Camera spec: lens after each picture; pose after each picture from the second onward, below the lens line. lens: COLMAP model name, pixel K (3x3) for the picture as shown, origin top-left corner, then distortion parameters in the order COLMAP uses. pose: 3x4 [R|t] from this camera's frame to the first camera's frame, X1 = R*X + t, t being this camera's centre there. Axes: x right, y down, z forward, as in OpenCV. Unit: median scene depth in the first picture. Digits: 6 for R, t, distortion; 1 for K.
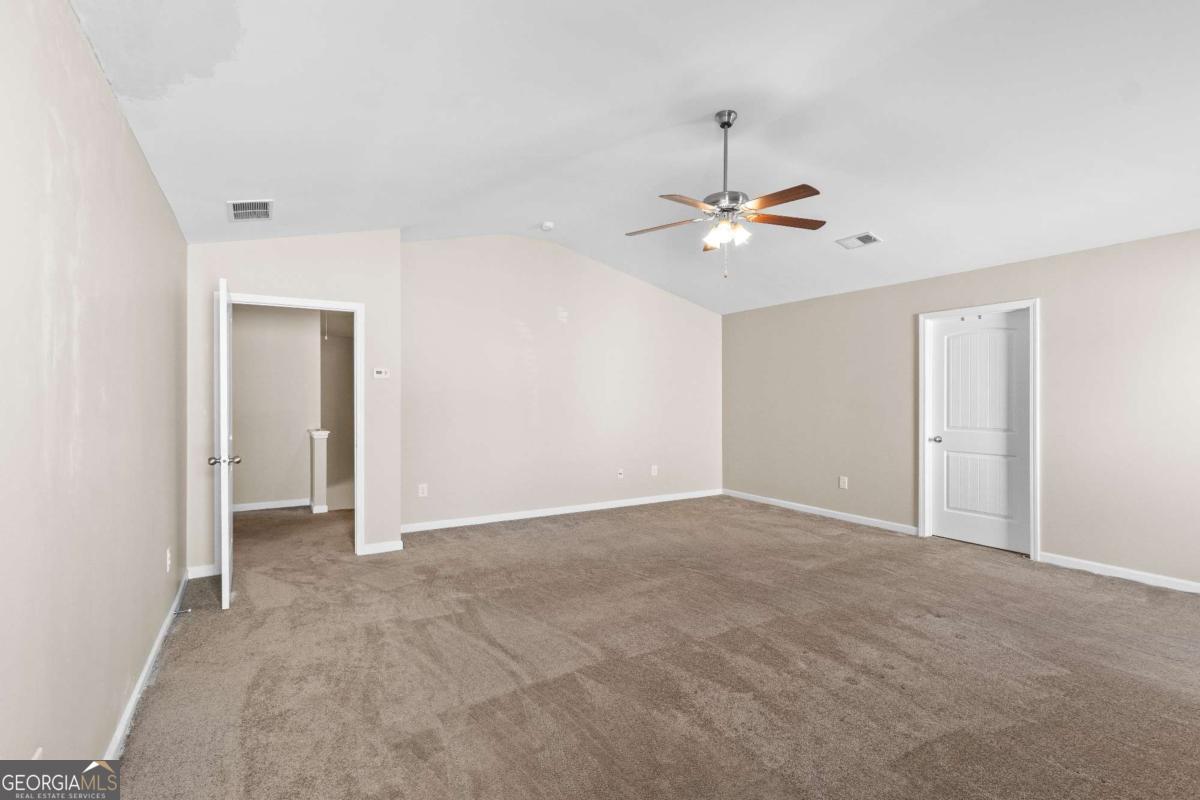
lens RADIAL K [[559.4, 0, 610.7], [0, 559.4, 397.3], [0, 0, 1]] dist [-0.002097, -0.000796]
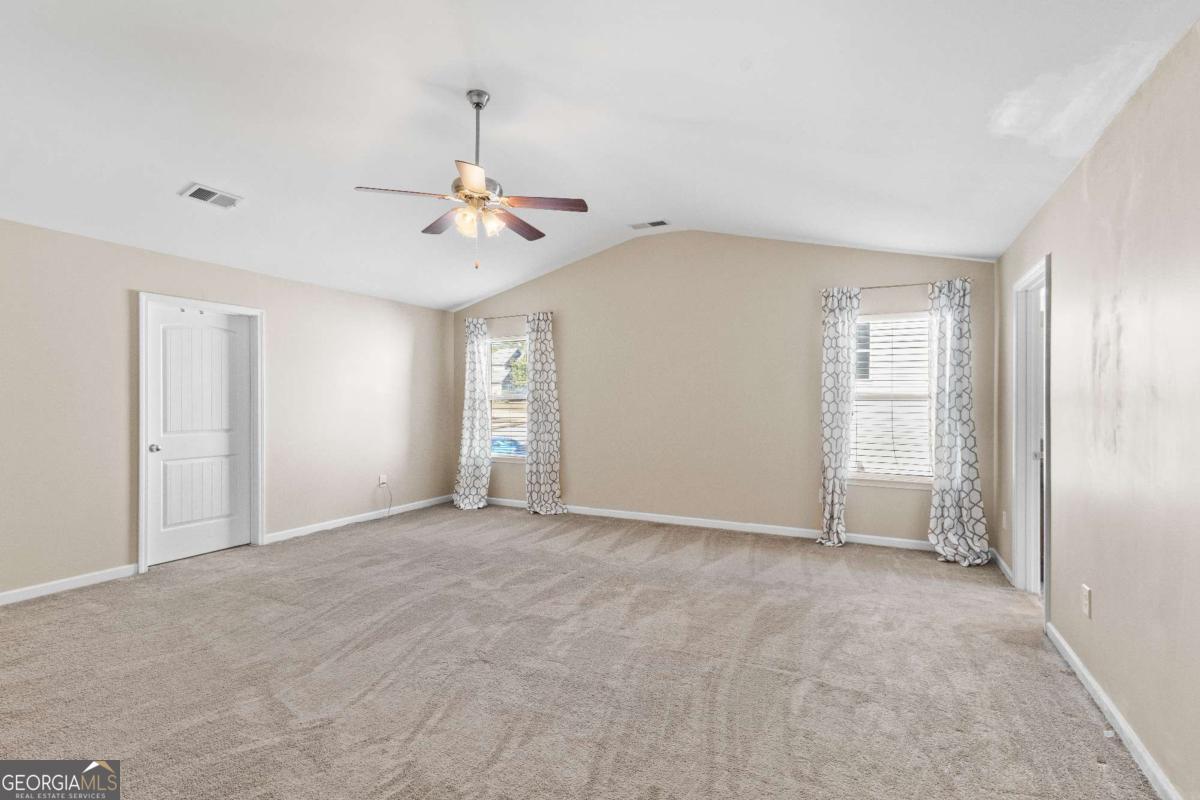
lens RADIAL K [[569.3, 0, 607.9], [0, 569.3, 405.5], [0, 0, 1]] dist [0.003094, 0.000599]
pose [[-0.537291, -0.007127, 0.843367, -0.528314], [-0.004839, 0.999974, 0.005368, 0.004390], [-0.843383, -0.001197, -0.537311, 0.957148]]
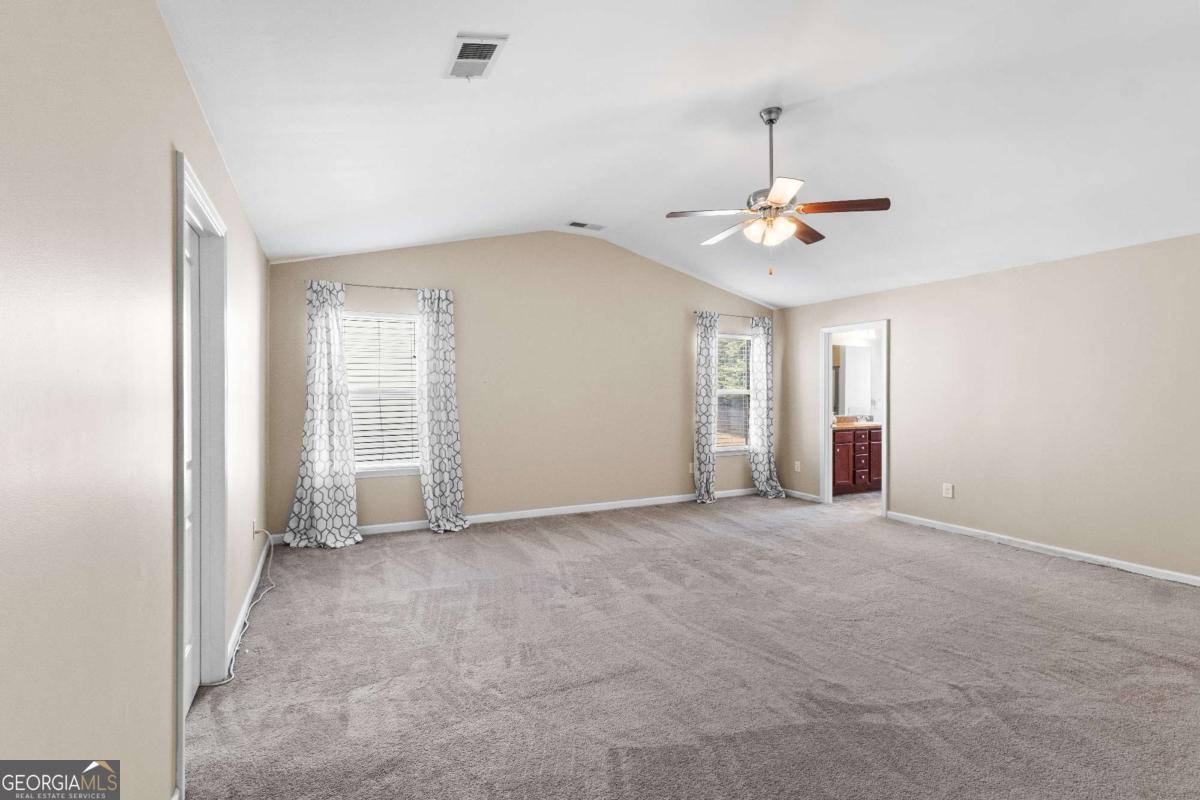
lens RADIAL K [[559.4, 0, 610.7], [0, 559.4, 397.3], [0, 0, 1]] dist [-0.002097, -0.000796]
pose [[-0.998048, -0.001783, 0.062433, 0.295571], [-0.001388, 0.999979, 0.006360, -0.004080], [-0.062443, 0.006261, -0.998029, 1.447960]]
